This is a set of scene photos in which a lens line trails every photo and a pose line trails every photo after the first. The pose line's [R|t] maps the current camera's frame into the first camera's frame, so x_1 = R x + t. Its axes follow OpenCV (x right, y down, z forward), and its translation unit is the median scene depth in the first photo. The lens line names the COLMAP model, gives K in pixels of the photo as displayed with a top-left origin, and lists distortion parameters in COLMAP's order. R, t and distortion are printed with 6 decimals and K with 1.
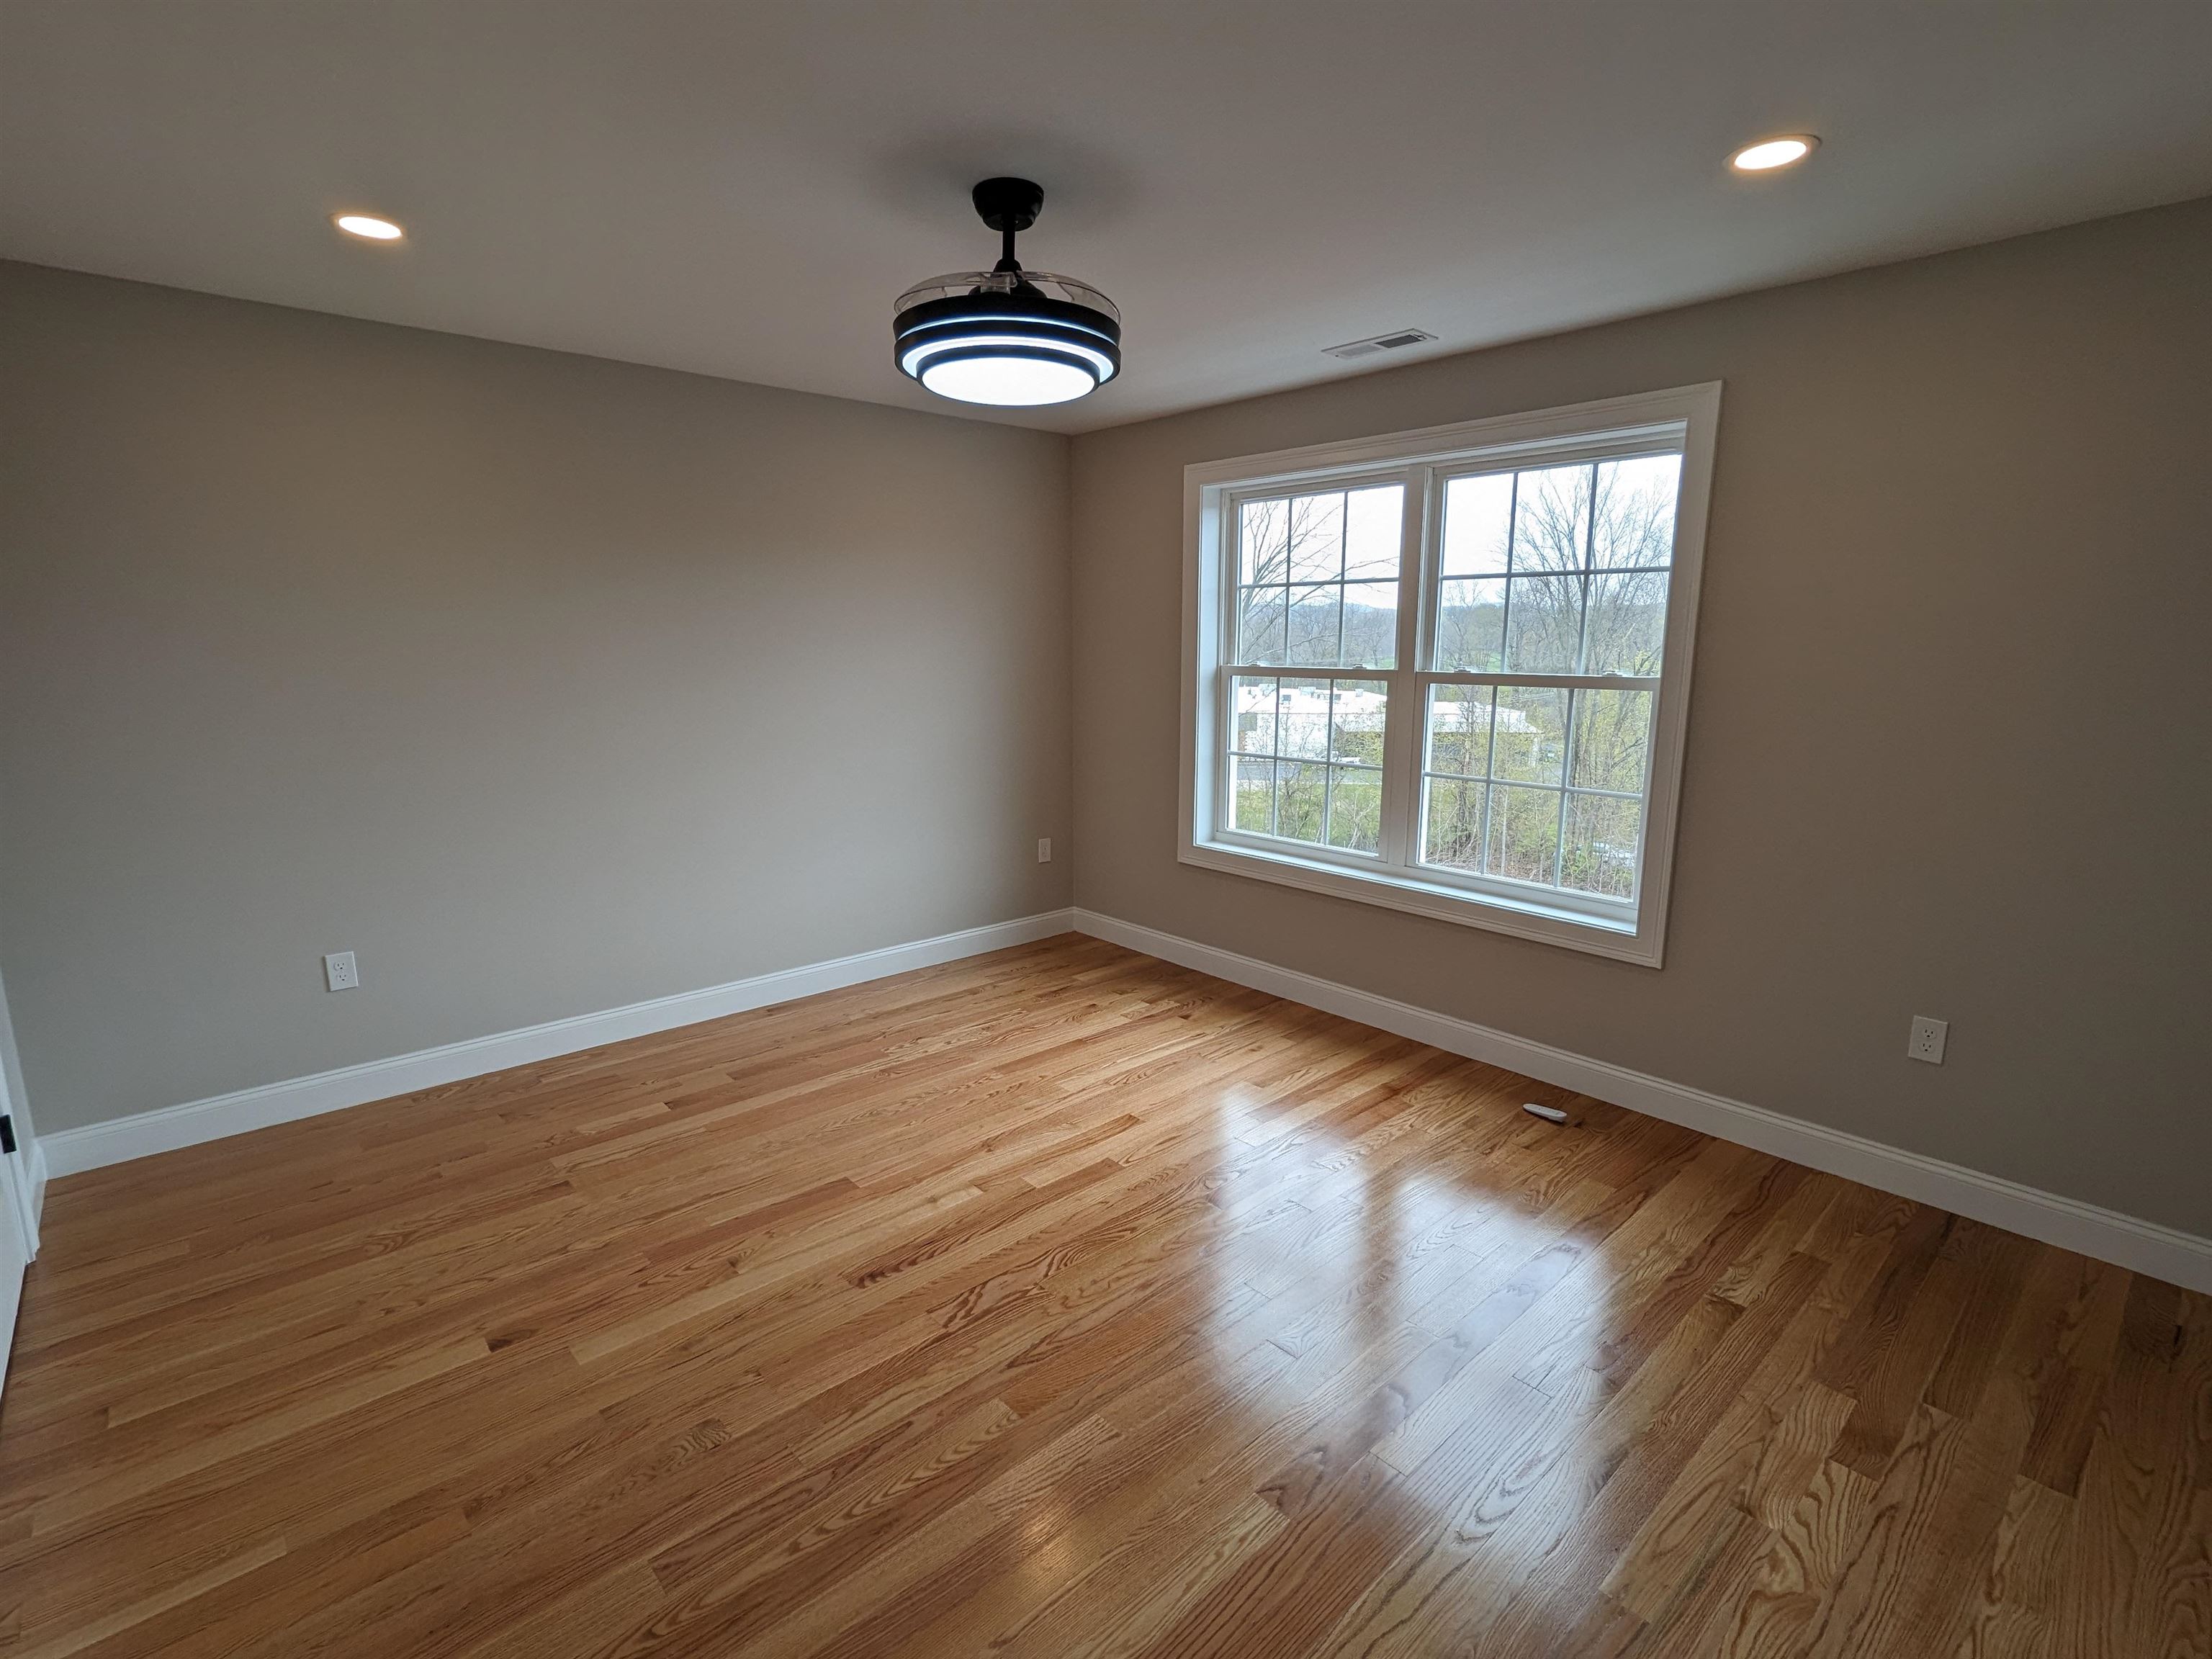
lens RADIAL K [[1042.1, 0, 1097.6], [0, 1042.1, 835.5], [0, 0, 1]] dist [0.001939, -0.000851]
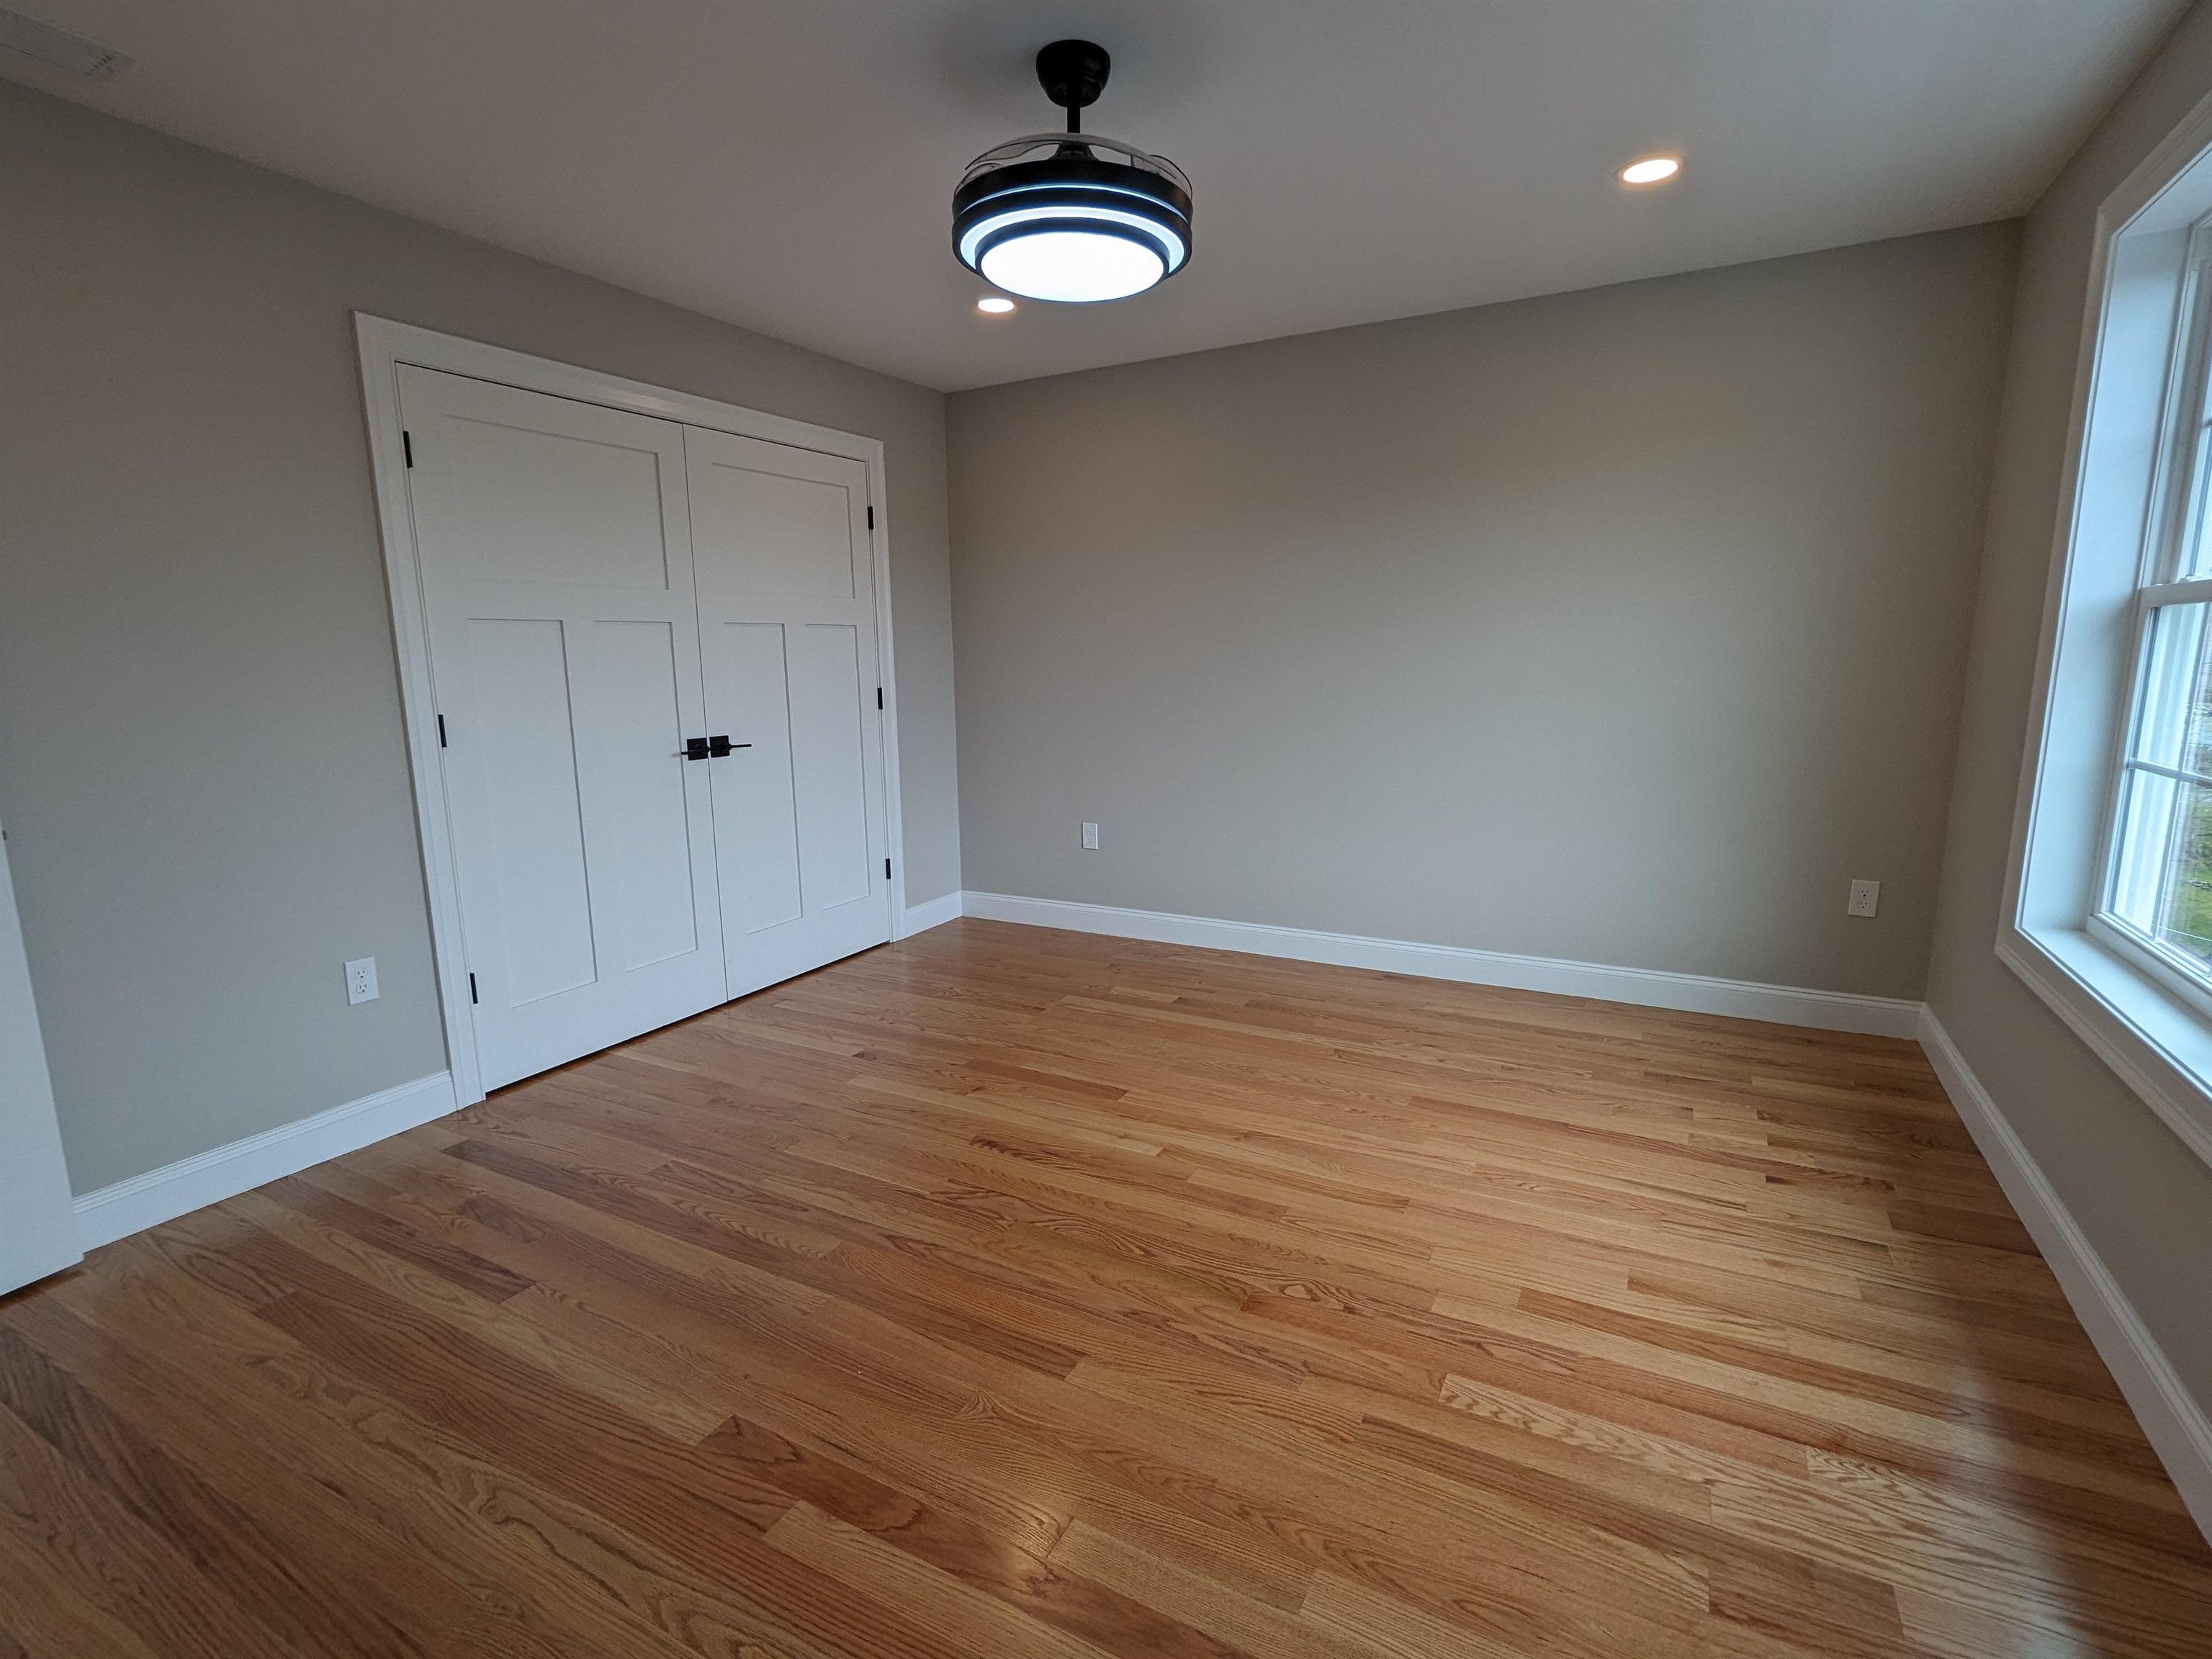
lens RADIAL K [[1042.1, 0, 1109.2], [0, 1042.1, 836.1], [0, 0, 1]] dist [0.001939, -0.000851]
pose [[0.340595, 0.158856, -0.926693, 0.488855], [-0.162524, 0.980734, 0.108386, -0.022480], [0.926057, 0.113694, 0.359851, 0.418642]]
